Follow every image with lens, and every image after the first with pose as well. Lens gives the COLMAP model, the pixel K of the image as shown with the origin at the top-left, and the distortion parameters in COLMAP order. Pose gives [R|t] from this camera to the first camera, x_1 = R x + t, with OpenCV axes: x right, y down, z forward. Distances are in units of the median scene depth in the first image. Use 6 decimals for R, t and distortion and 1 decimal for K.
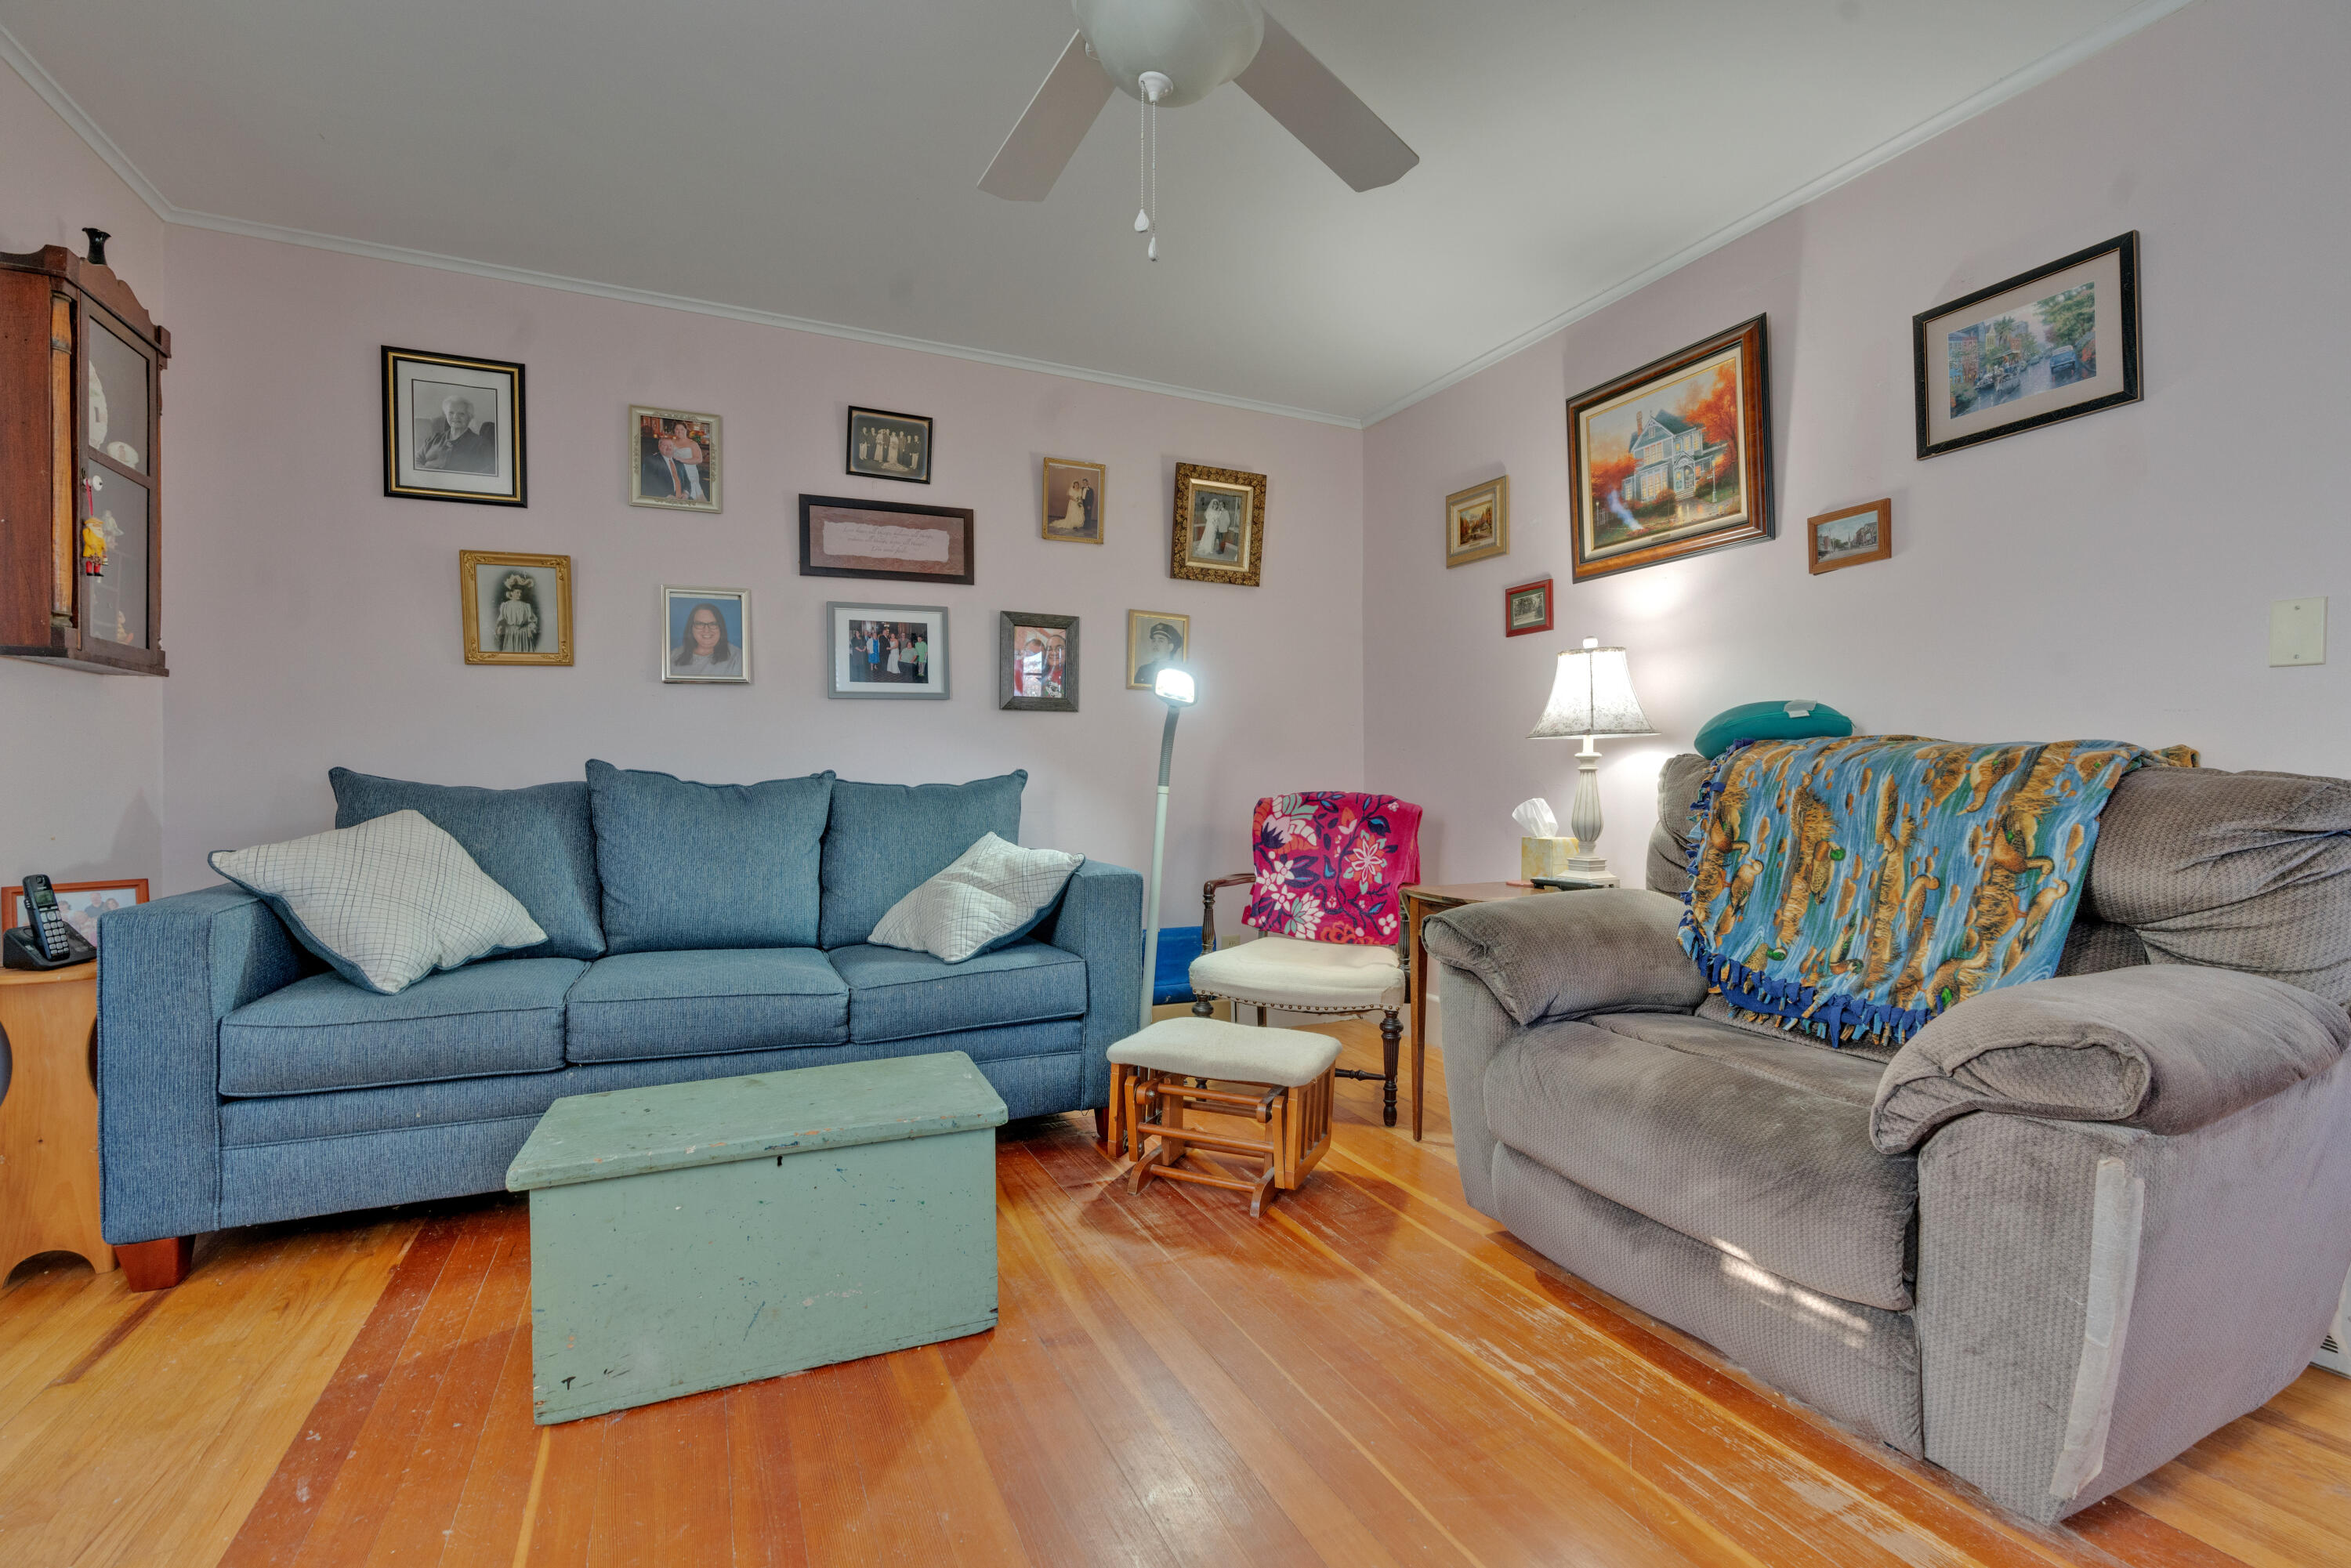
lens RADIAL K [[1066.2, 0, 1189.9], [0, 1066.2, 774.9], [0, 0, 1]] dist [-0.004605, 0.001883]
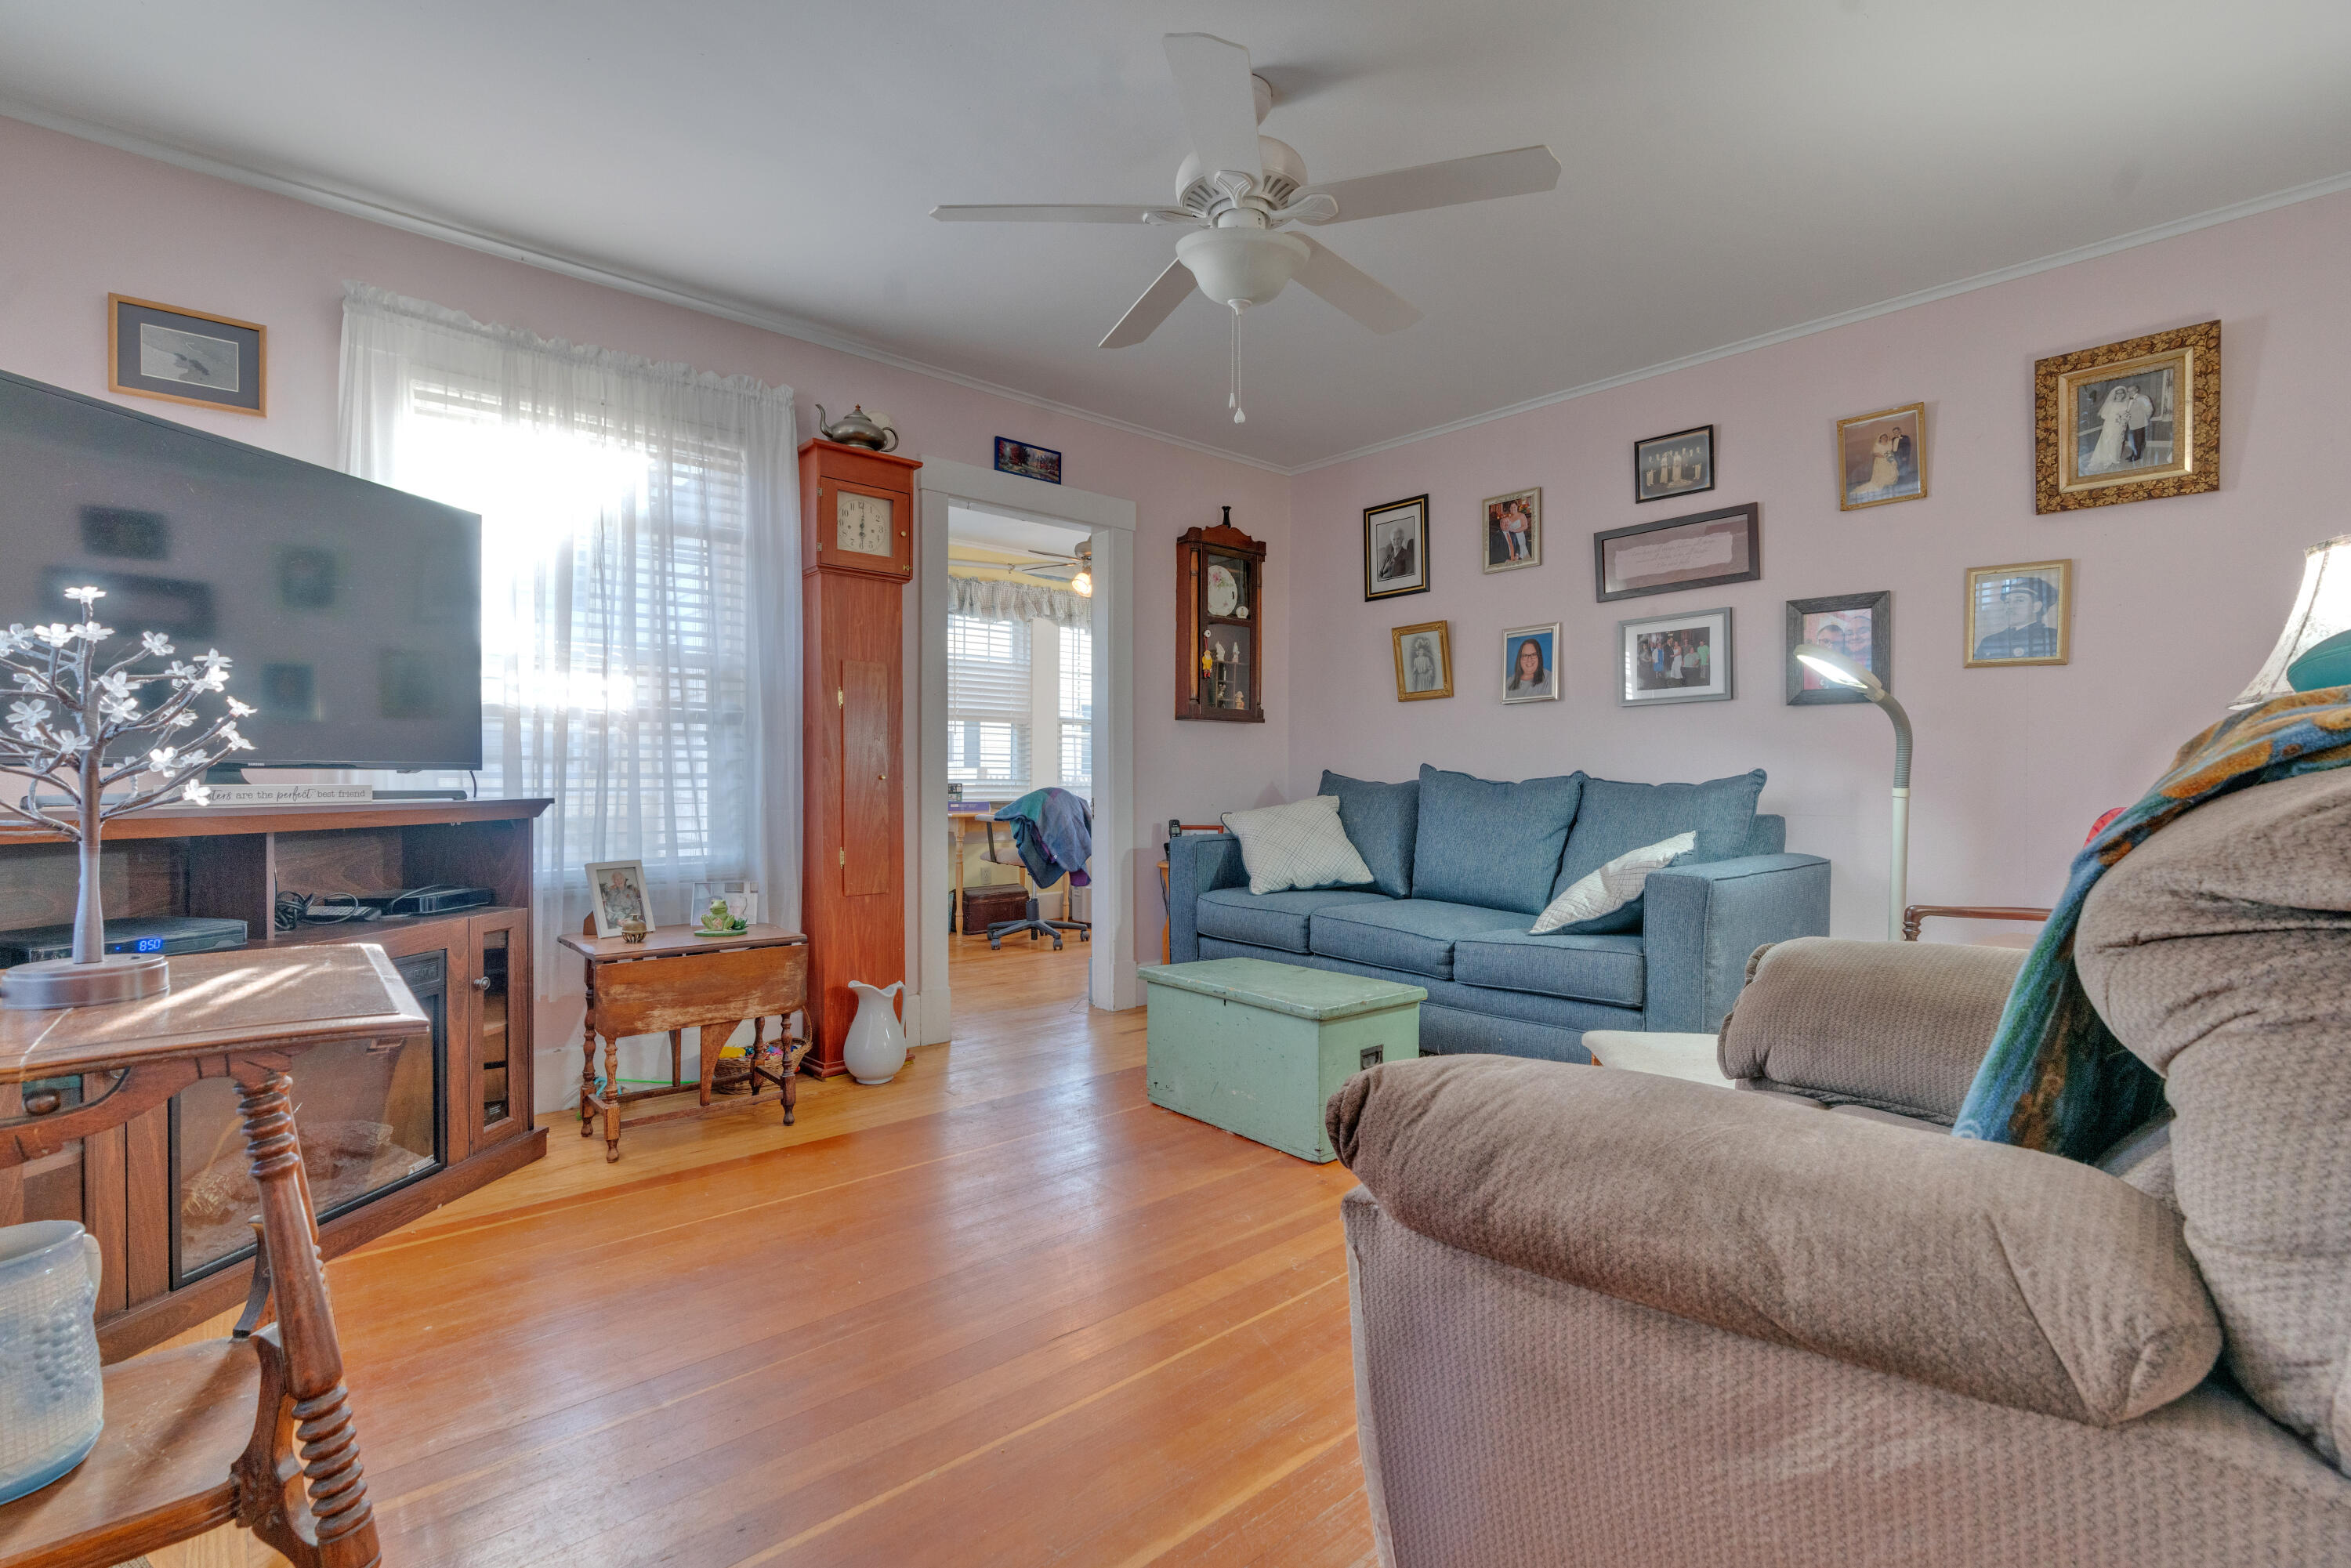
lens RADIAL K [[1066.2, 0, 1176.3], [0, 1066.2, 790.9], [0, 0, 1]] dist [-0.004605, 0.001883]
pose [[0.281208, 0.015037, -0.959529, 0.669694], [0.000058, 0.999877, 0.015686, -0.000520], [0.959647, -0.004466, 0.281172, 0.249220]]
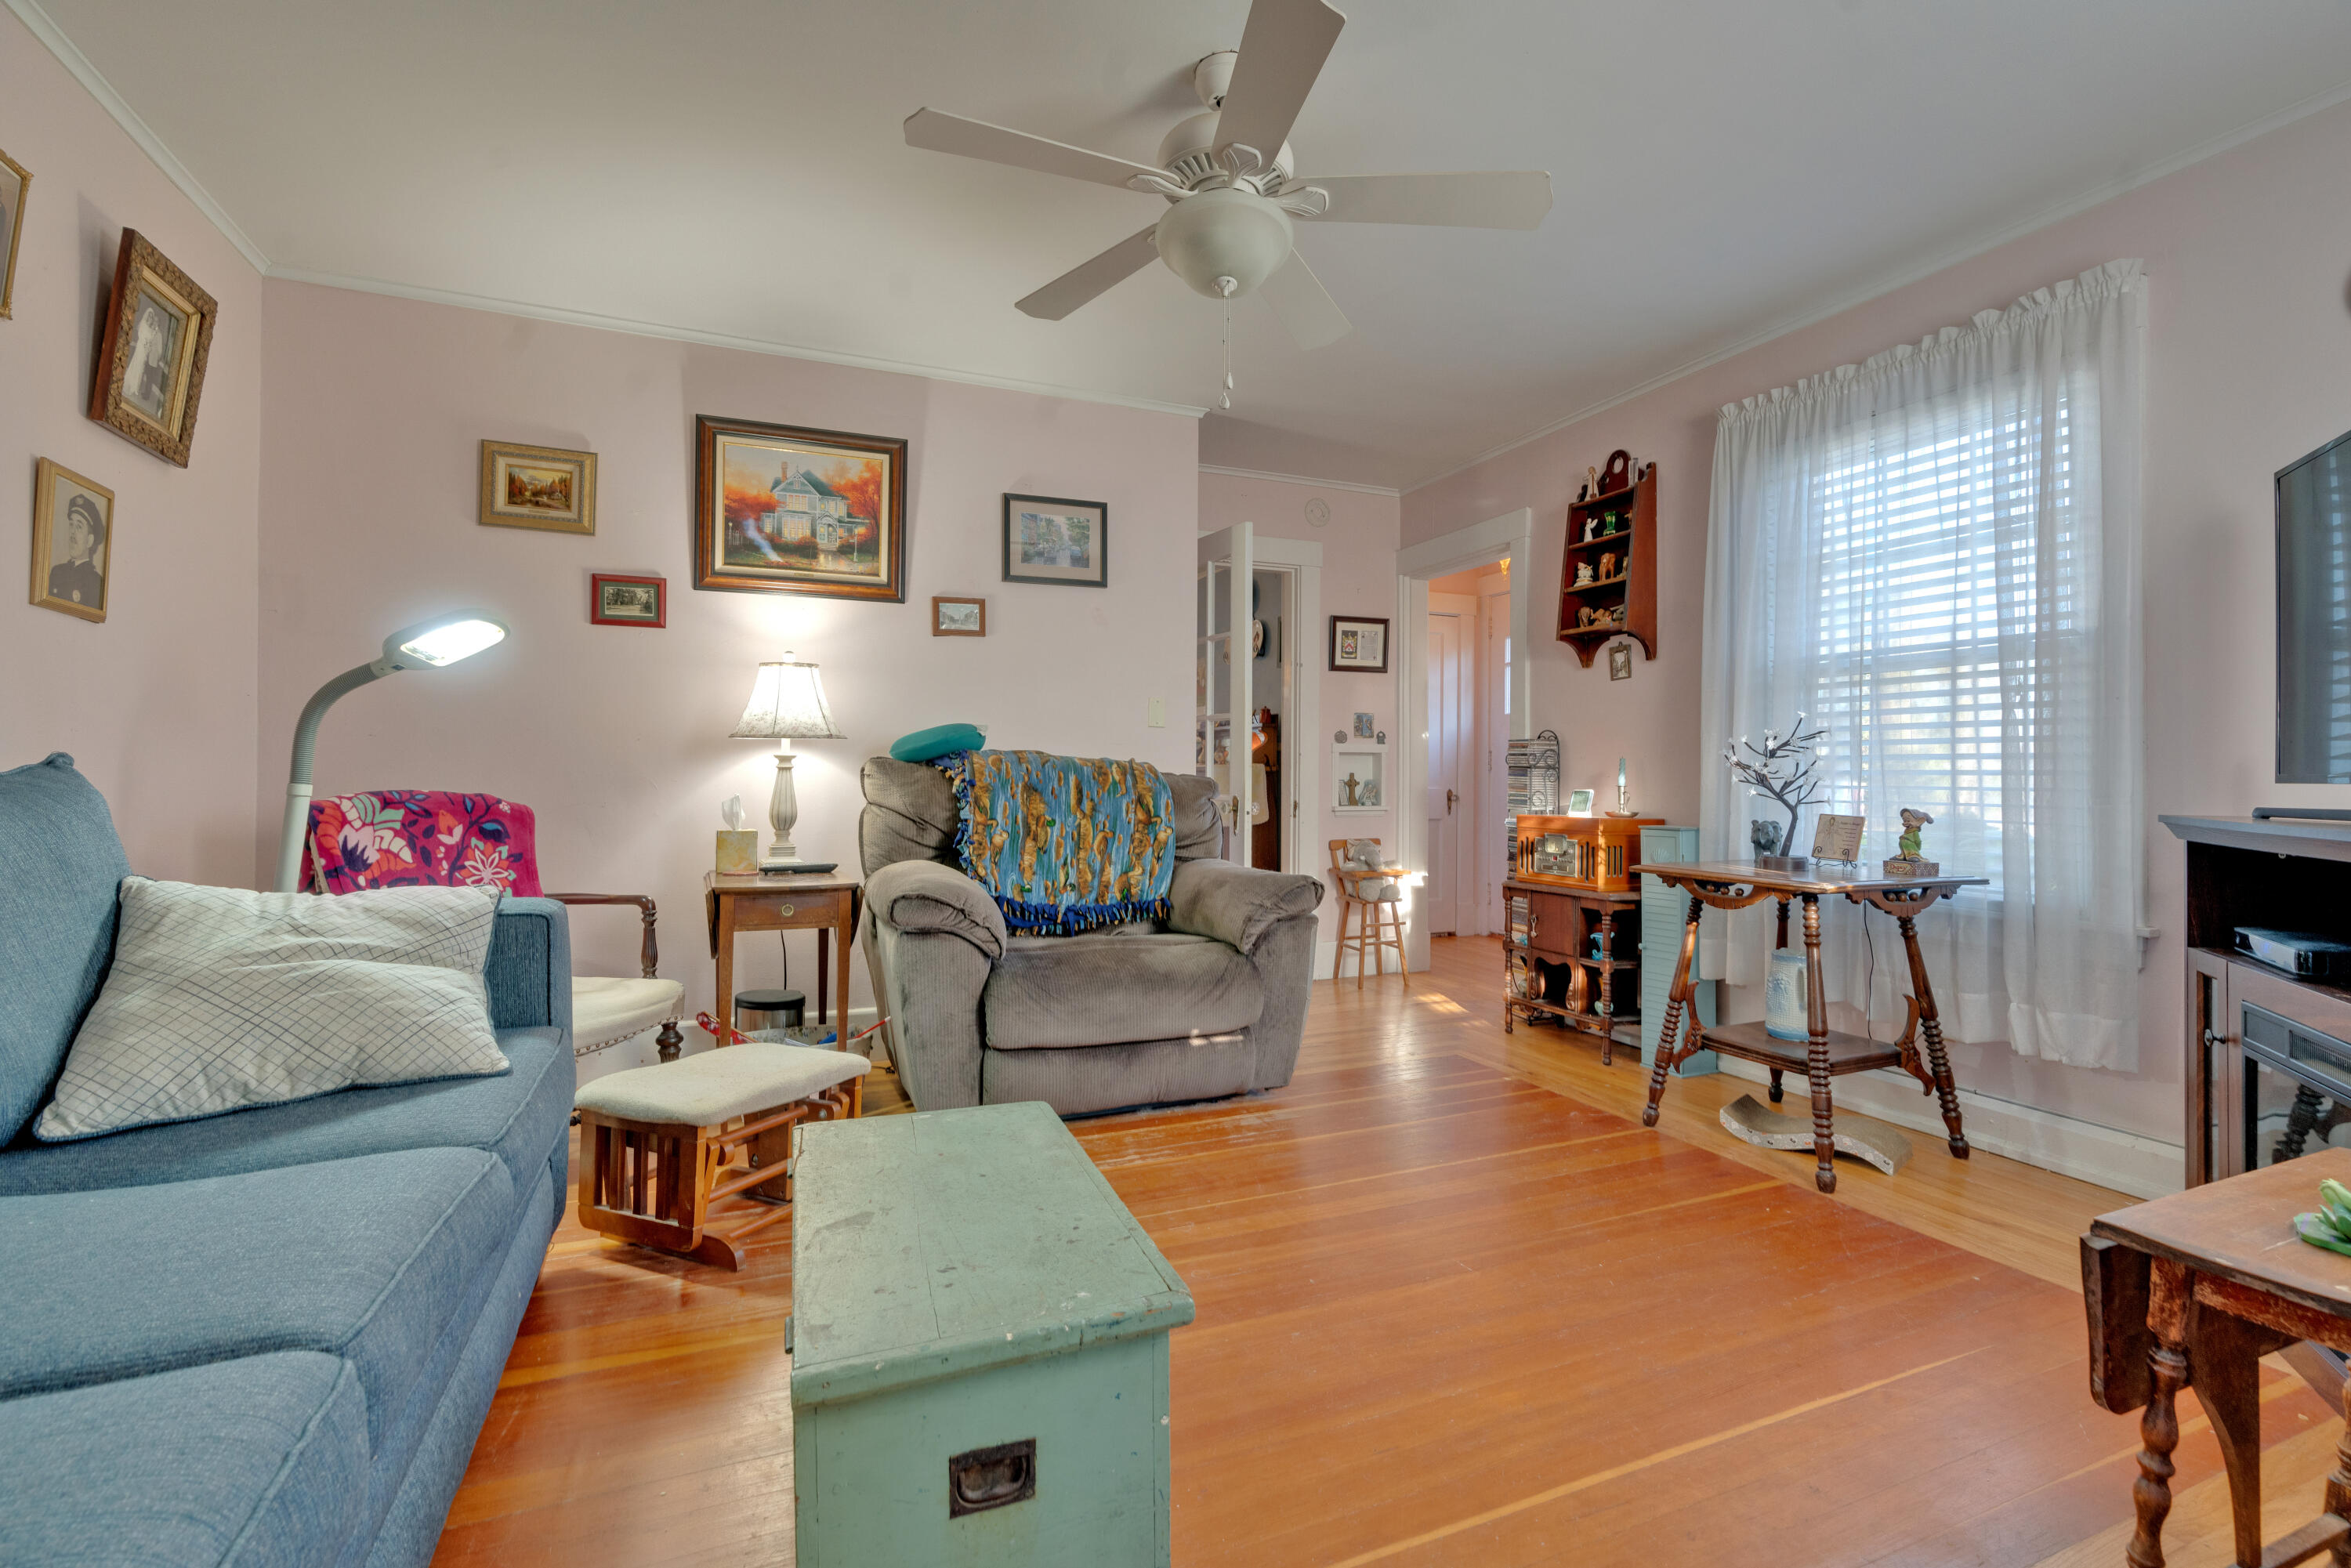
lens RADIAL K [[1066.2, 0, 1192.5], [0, 1066.2, 771.1], [0, 0, 1]] dist [-0.004605, 0.001883]
pose [[0.031333, 0.006163, 0.999490, -0.702228], [-0.009820, 0.999935, -0.005857, 0.001173], [-0.999461, -0.009632, 0.031392, 0.491652]]
